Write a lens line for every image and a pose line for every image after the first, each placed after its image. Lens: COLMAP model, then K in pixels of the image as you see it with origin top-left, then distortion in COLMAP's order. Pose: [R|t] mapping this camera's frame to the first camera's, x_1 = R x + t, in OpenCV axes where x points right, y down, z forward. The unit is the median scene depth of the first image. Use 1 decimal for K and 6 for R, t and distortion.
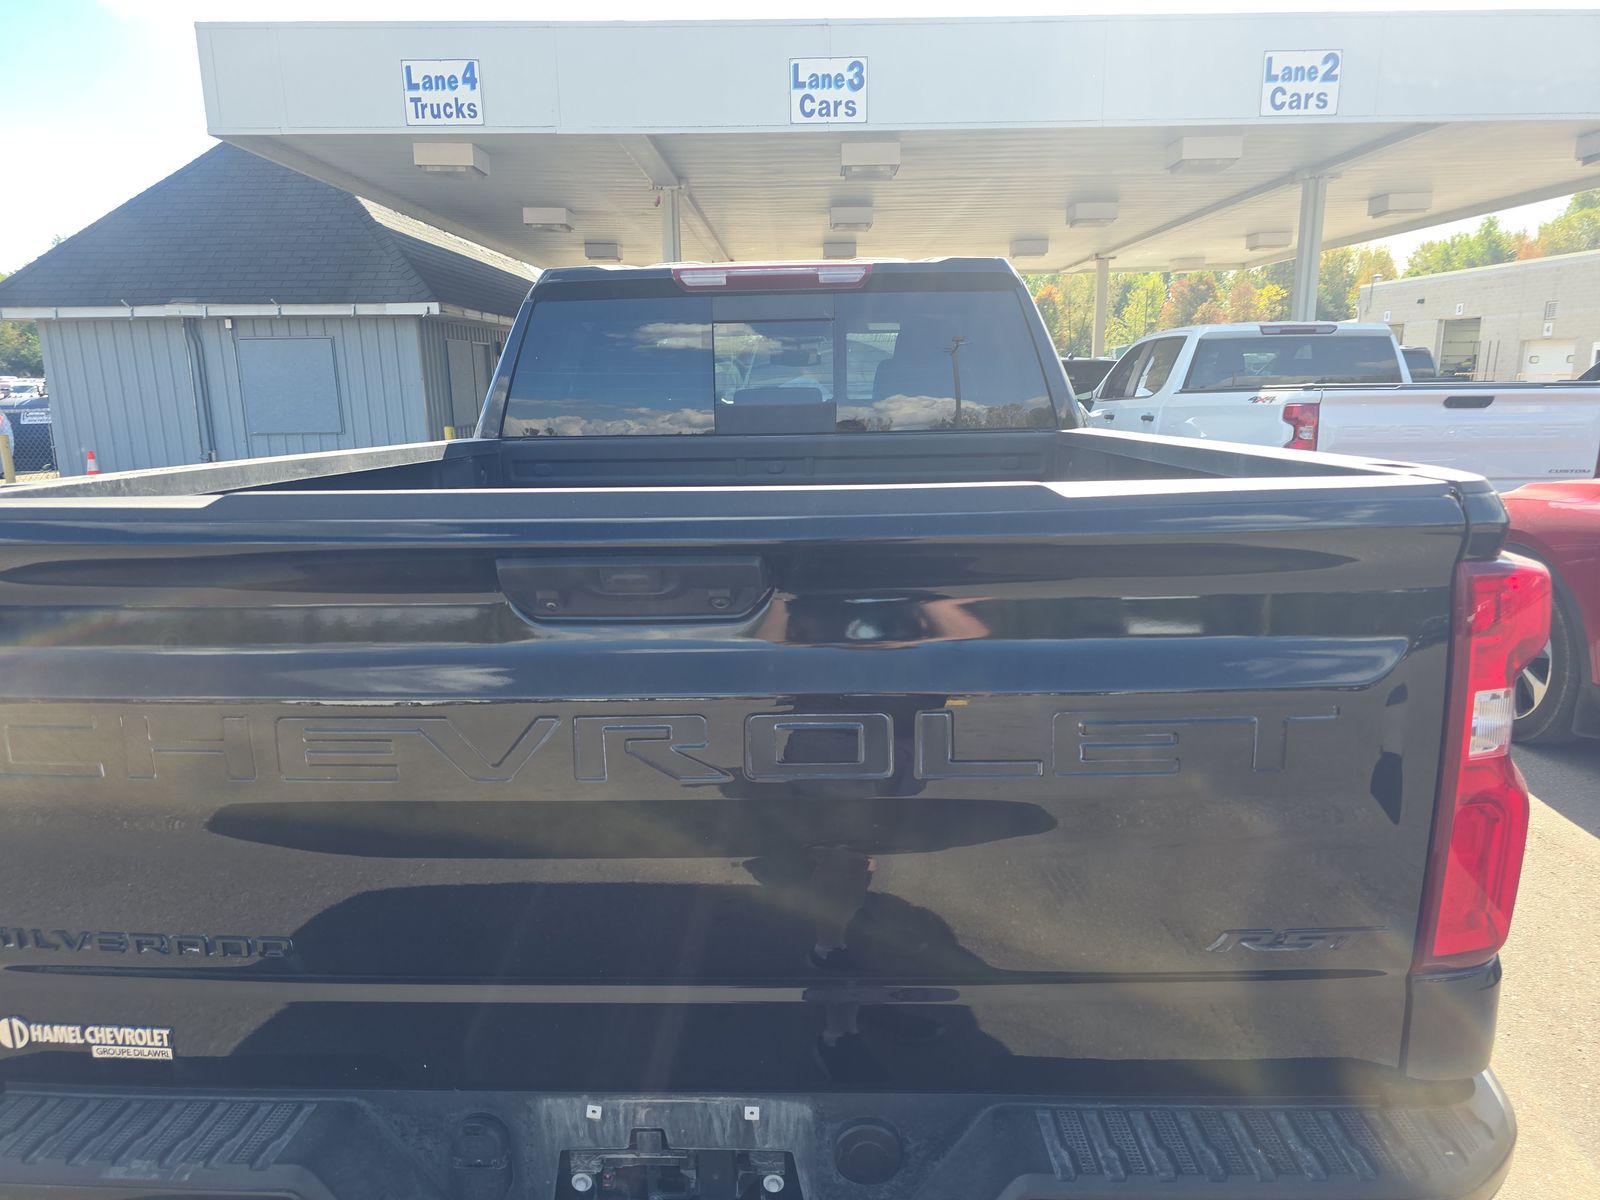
lens RADIAL K [[1073.4, 0, 798.2], [0, 1073.4, 632.1], [0, 0, 1]] dist [0.060382, -0.049332]
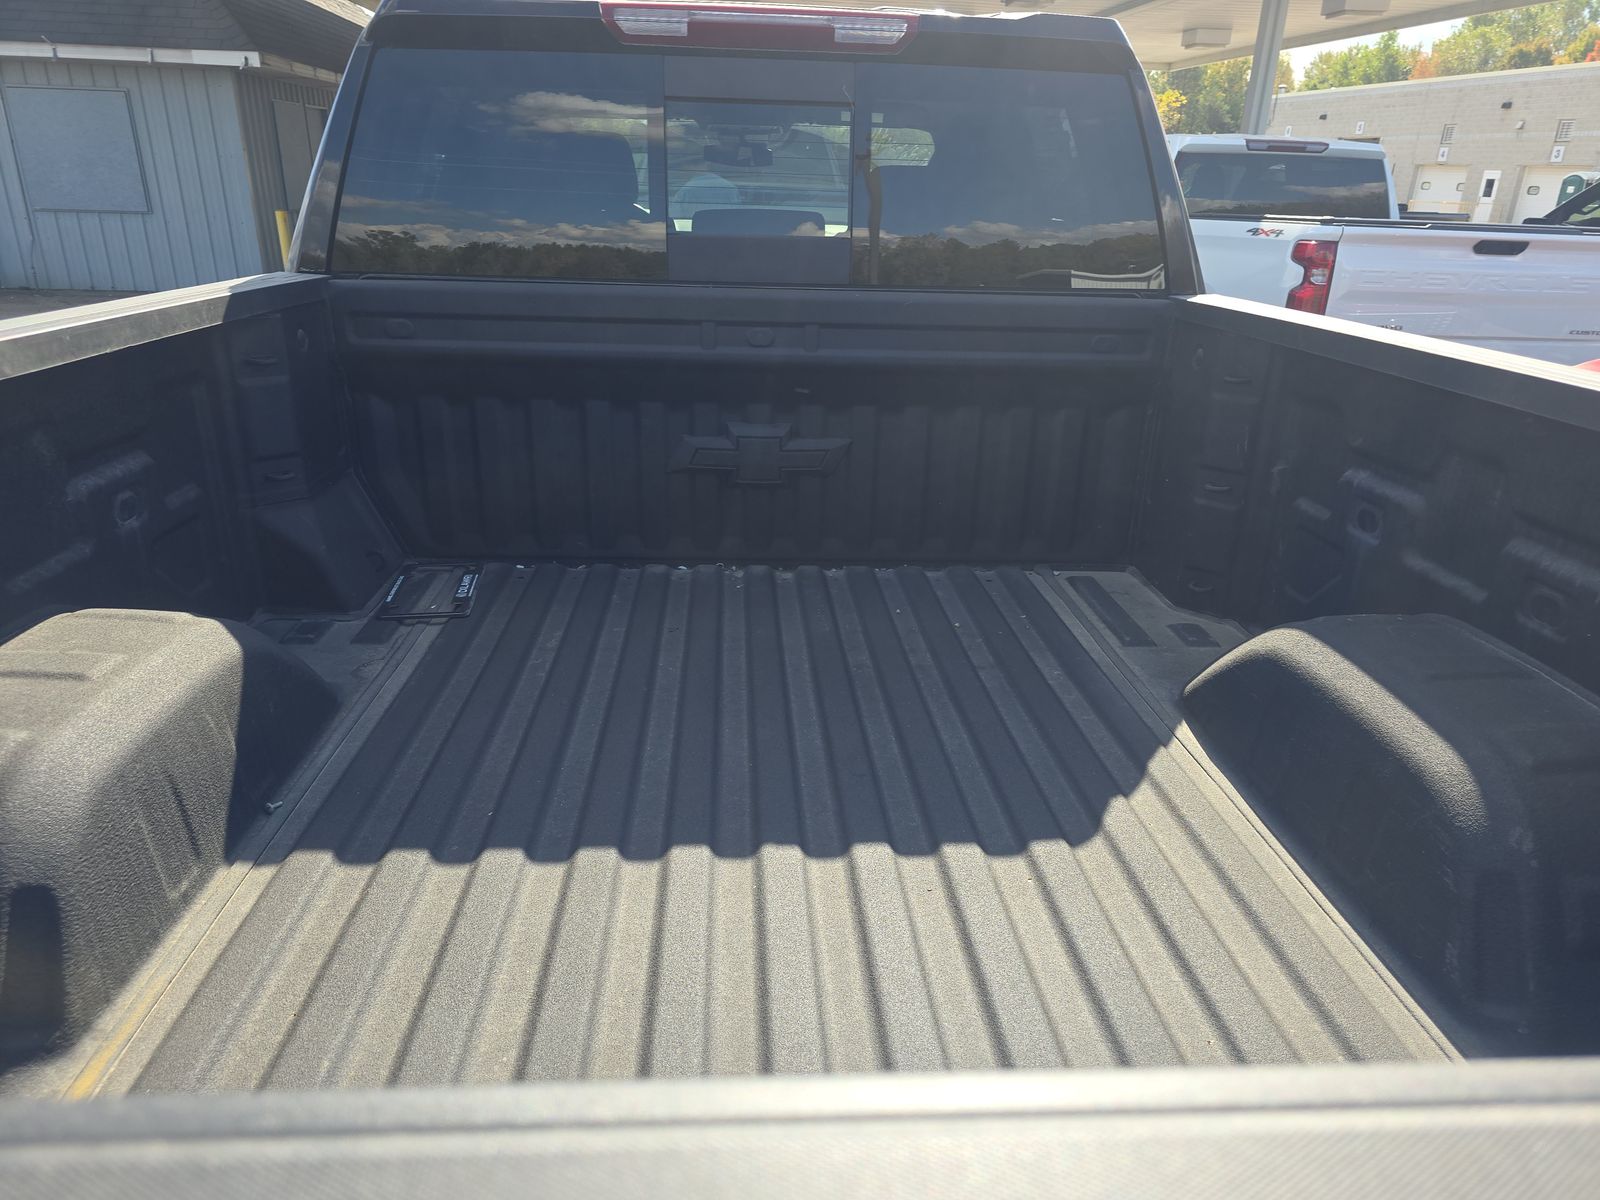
lens RADIAL K [[1073.4, 0, 798.2], [0, 1073.4, 632.1], [0, 0, 1]] dist [0.060382, -0.049332]
pose [[0.993762, 0.002546, 0.111496, -0.072468], [-0.021518, 0.985331, 0.169289, -0.087401], [-0.109430, -0.170632, 0.979239, 0.310040]]
